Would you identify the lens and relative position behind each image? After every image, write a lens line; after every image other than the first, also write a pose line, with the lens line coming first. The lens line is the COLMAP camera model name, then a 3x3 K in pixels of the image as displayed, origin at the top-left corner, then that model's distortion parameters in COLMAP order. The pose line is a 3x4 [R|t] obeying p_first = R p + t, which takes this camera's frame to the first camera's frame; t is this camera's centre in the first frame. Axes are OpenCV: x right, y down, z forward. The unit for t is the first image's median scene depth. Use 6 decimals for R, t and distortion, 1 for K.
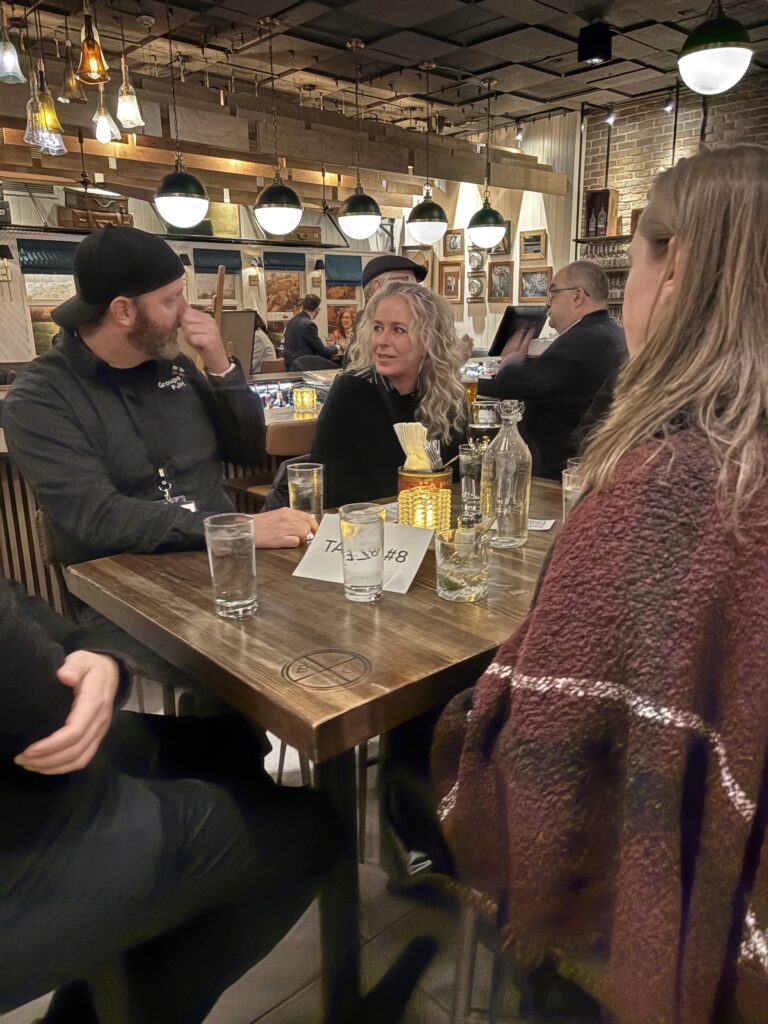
lens RADIAL K [[778.4, 0, 384.0], [0, 778.4, 512.0], [0, 0, 1]] dist [0.034001, -0.003486]
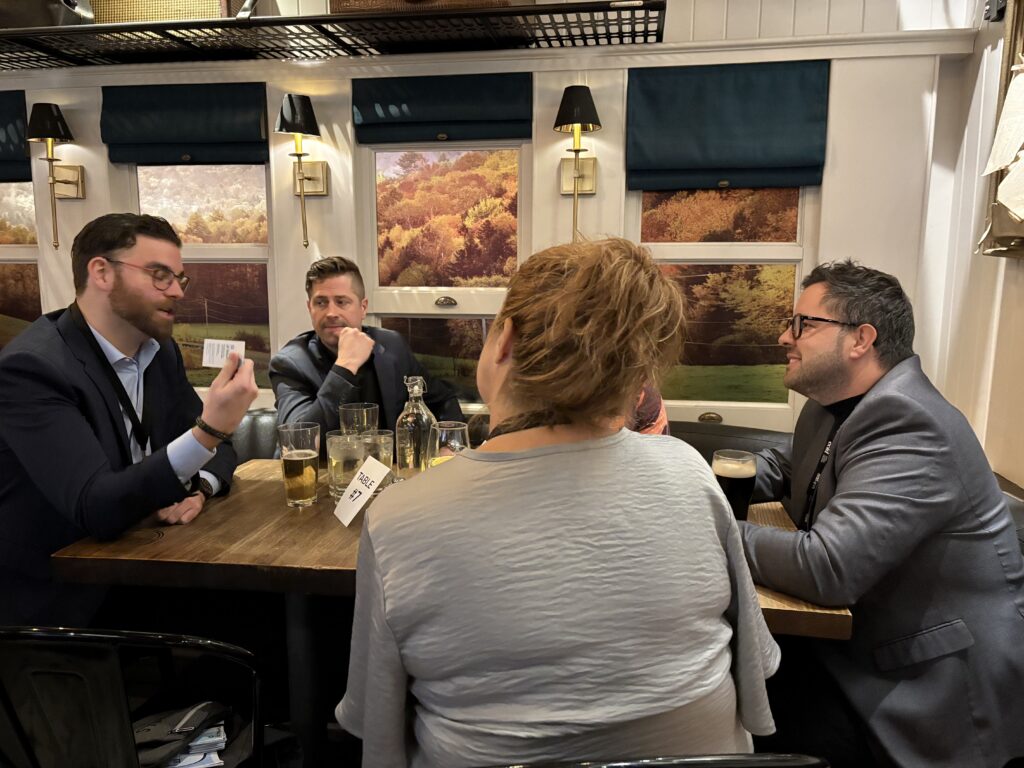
lens RADIAL K [[778.4, 0, 512.0], [0, 778.4, 384.0], [0, 0, 1]] dist [0.034001, -0.003486]
pose [[0.624579, 0.125969, -0.770735, 0.112364], [-0.202352, 0.979305, -0.003922, -0.225308], [0.754291, 0.158409, 0.637143, 0.843414]]
